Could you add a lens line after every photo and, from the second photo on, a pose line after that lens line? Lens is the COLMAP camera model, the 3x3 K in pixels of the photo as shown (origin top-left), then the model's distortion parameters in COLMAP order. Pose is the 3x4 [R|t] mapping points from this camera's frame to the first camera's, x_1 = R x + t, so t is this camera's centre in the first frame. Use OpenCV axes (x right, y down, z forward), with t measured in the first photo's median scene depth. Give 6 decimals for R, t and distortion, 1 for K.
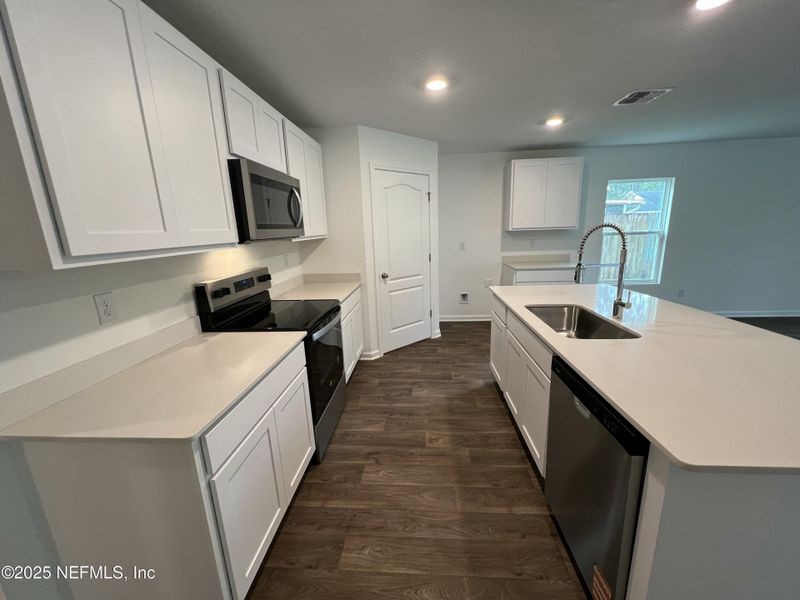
lens RADIAL K [[320.9, 0, 397.9], [0, 320.9, 298.7], [0, 0, 1]] dist [-0.002119, 0.000104]
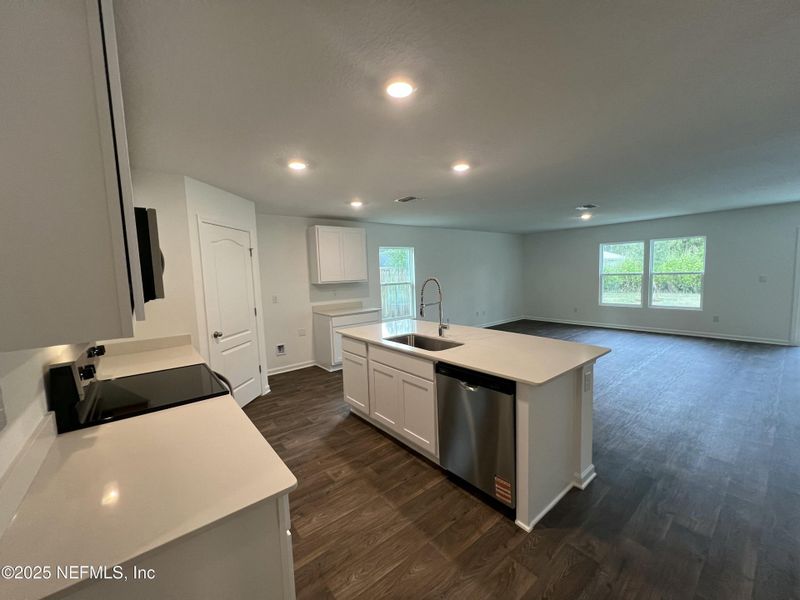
lens RADIAL K [[320.9, 0, 397.4], [0, 320.9, 298.9], [0, 0, 1]] dist [-0.002119, 0.000104]
pose [[0.739012, -0.050049, 0.671831, -0.285192], [0.157813, 0.982351, -0.100412, 0.001446], [-0.654948, 0.180229, 0.733867, -0.021315]]
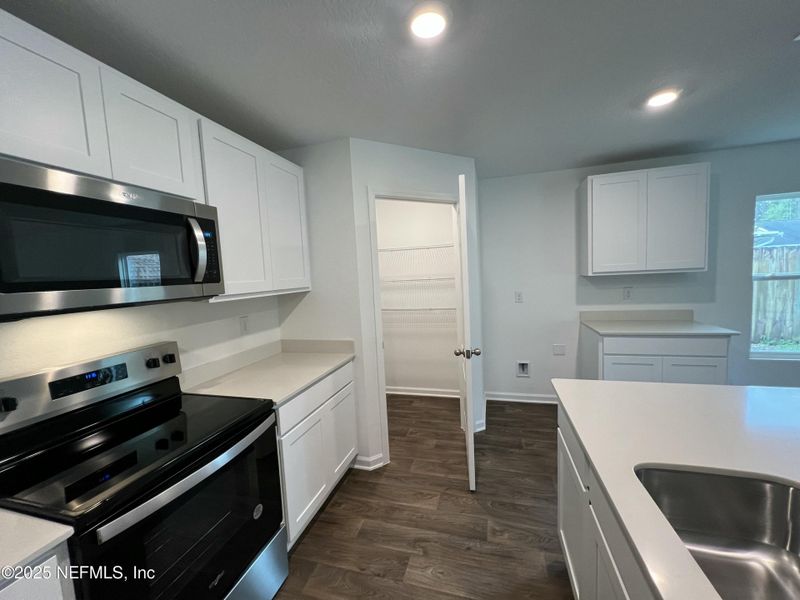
lens RADIAL K [[320.9, 0, 399.4], [0, 320.9, 300.1], [0, 0, 1]] dist [-0.002119, 0.000104]
pose [[0.977909, 0.000492, -0.209032, 0.125800], [-0.027028, 0.991901, -0.124106, -0.084882], [0.207278, 0.127014, 0.970002, 0.341564]]
